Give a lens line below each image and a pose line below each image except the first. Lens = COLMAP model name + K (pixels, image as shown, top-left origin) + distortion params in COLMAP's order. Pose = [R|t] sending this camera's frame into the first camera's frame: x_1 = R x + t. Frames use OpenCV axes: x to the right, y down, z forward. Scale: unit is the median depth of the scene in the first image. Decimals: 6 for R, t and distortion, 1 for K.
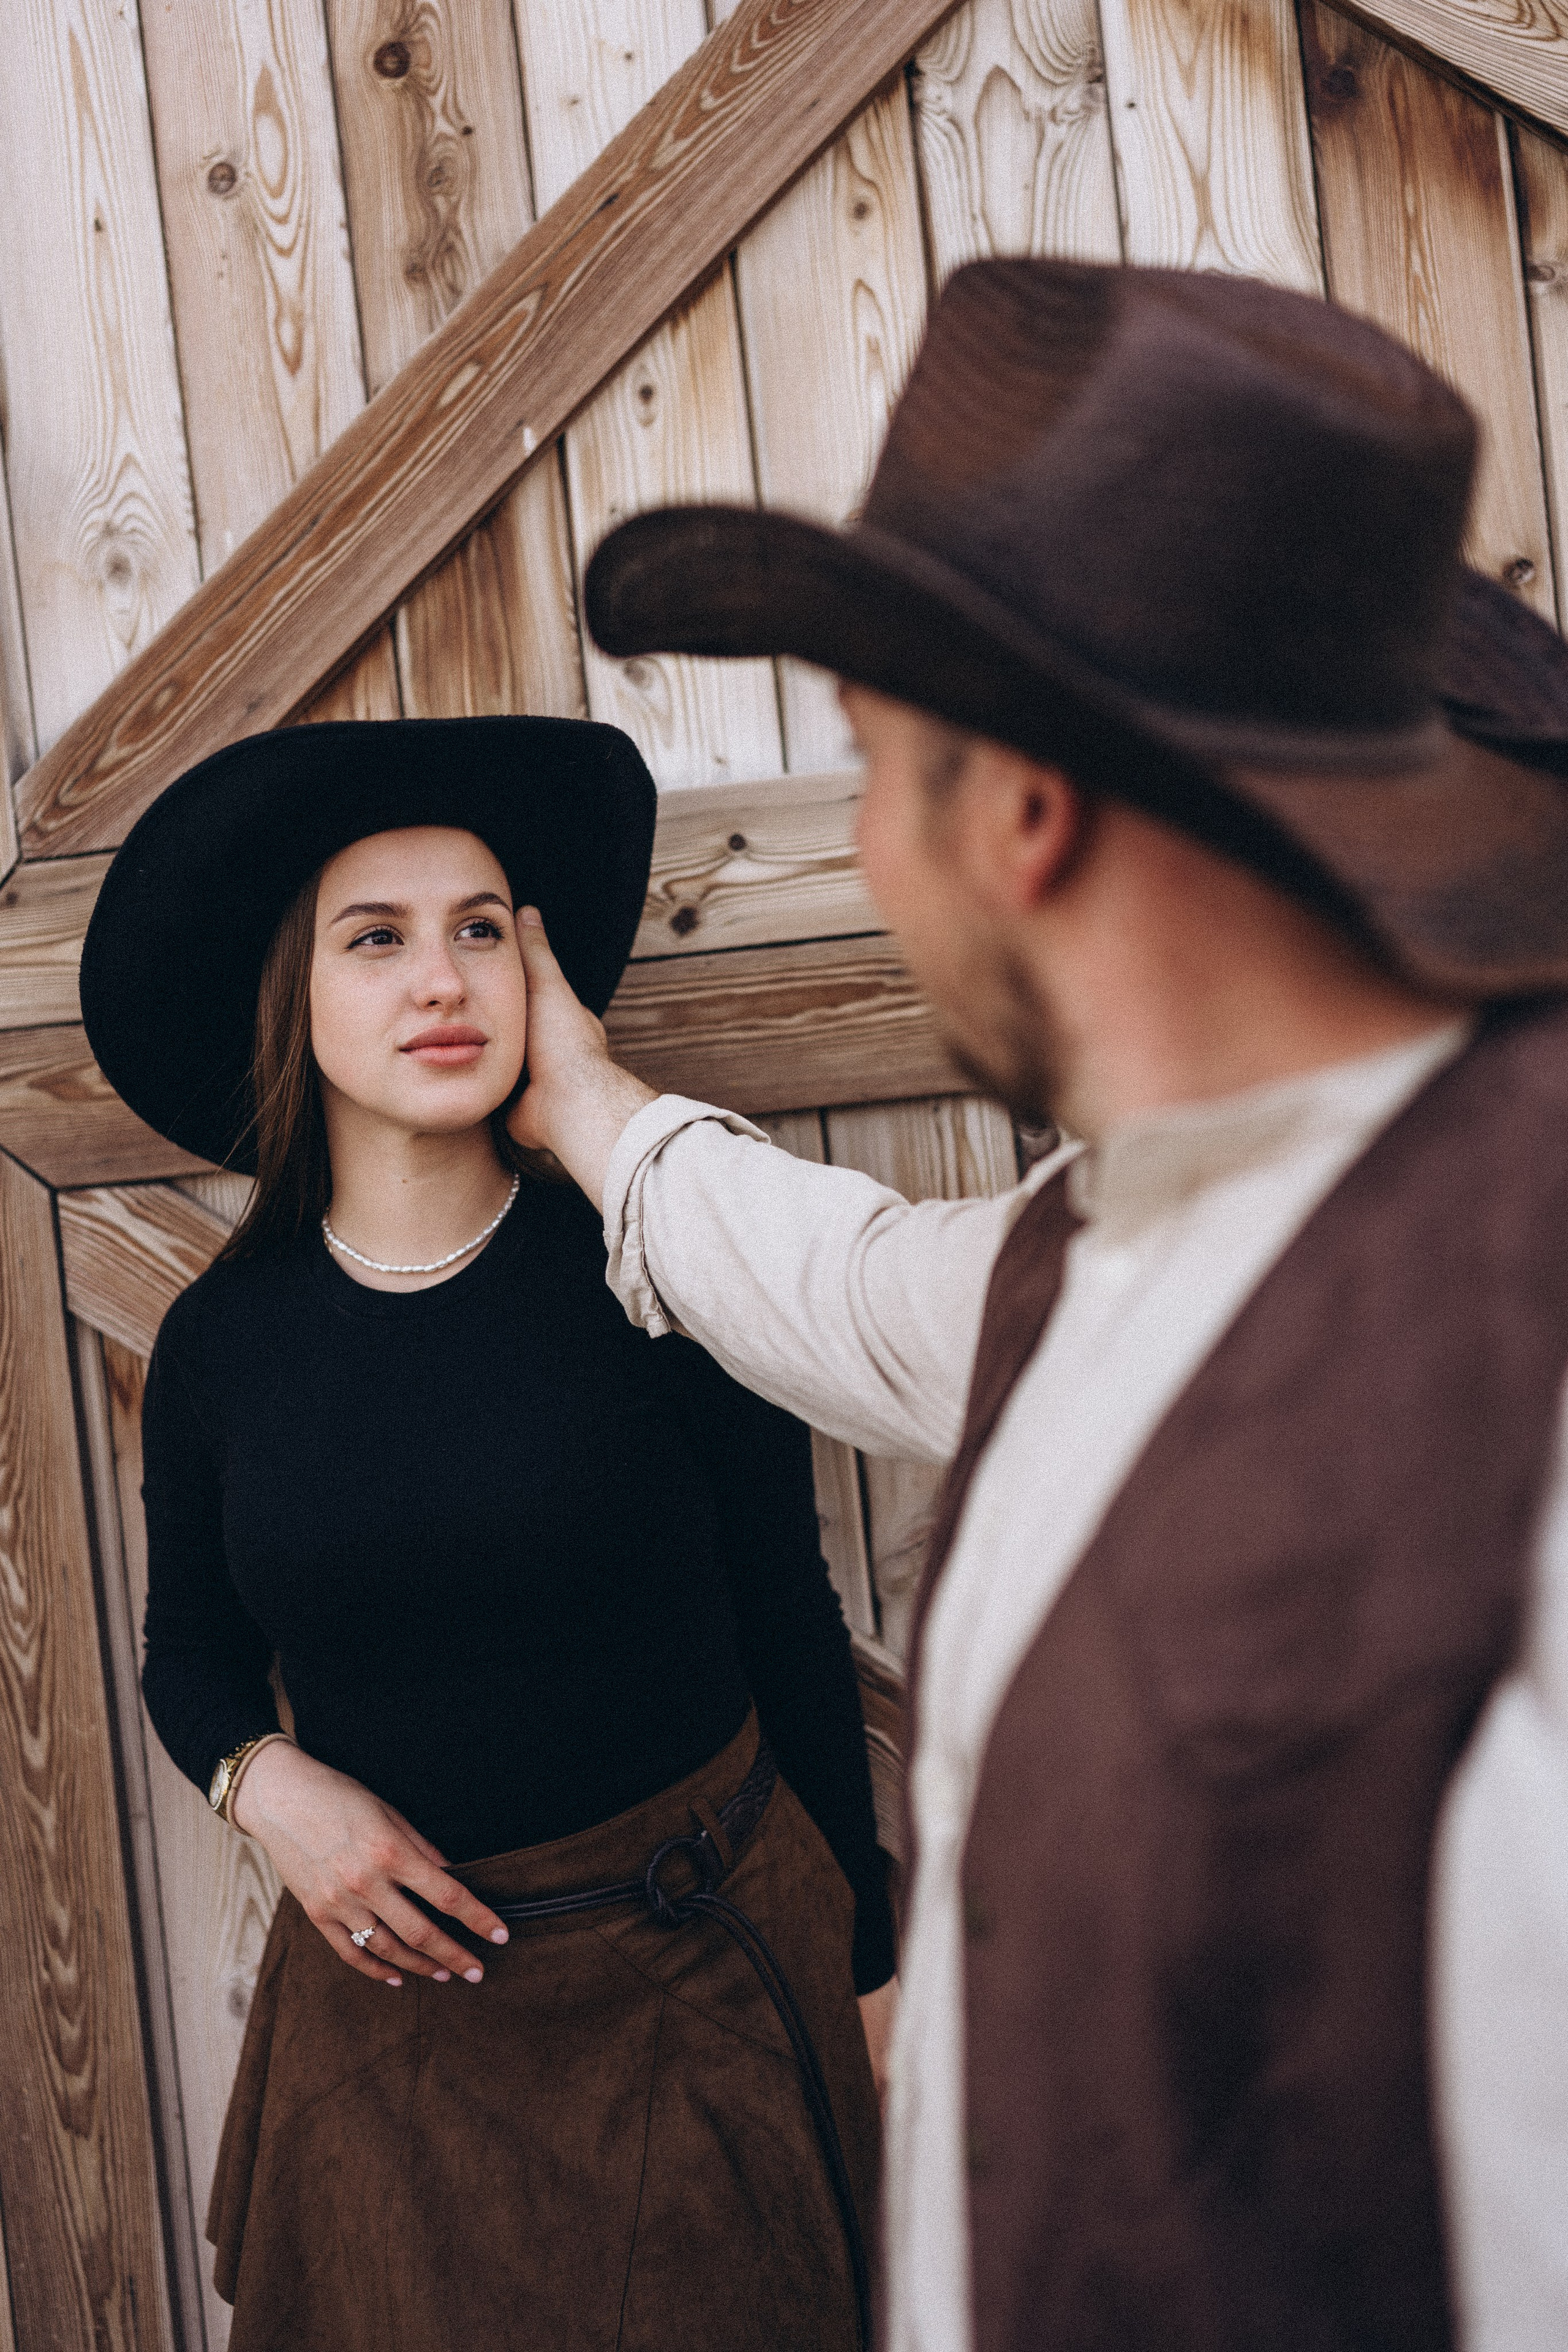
lens RADIAL K [[2219.2, 0, 791.1], [0, 2219.2, 1181.8], [0, 0, 1]] dist [0.036655, -0.040121]
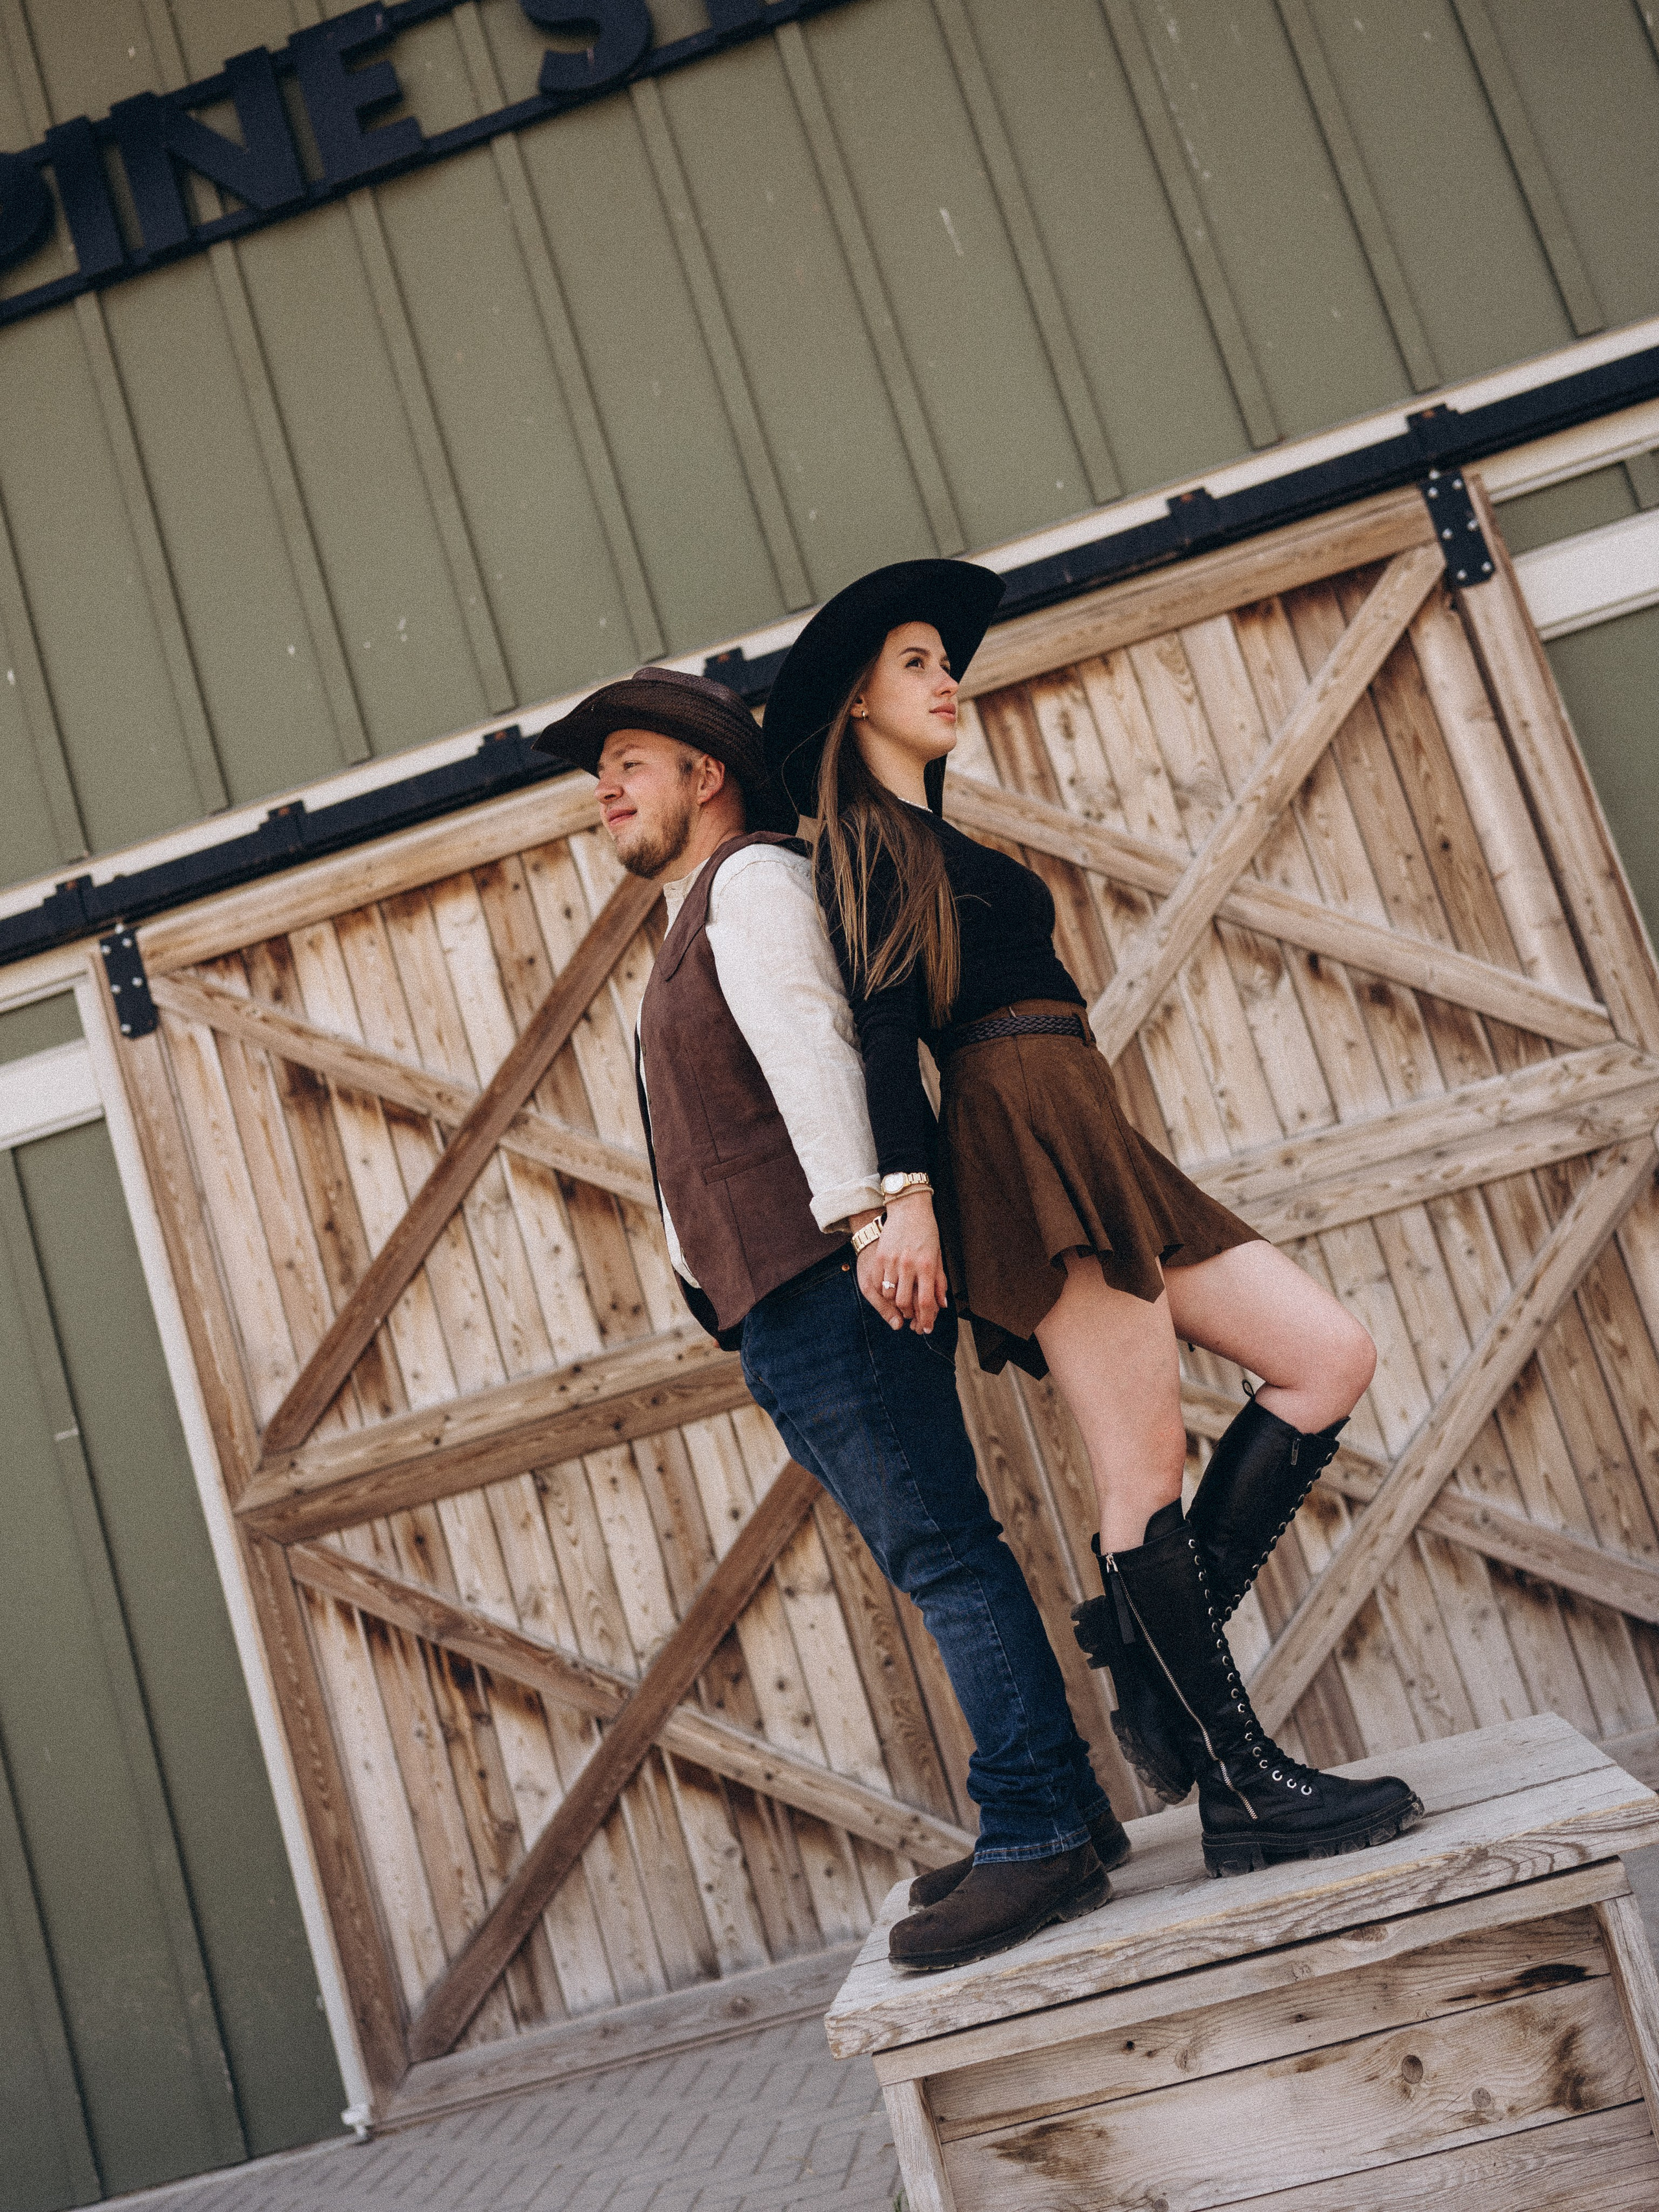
lens RADIAL K [[2325.8, 0, 836.9], [0, 2325.8, 1142.7], [0, 0, 1]] dist [0.009675, -0.020820]
pose [[0.977818, -0.193372, -0.080498, 0.988214], [0.178395, 0.970241, -0.163729, 0.148933], [0.109763, 0.145737, 0.983216, -2.741144]]
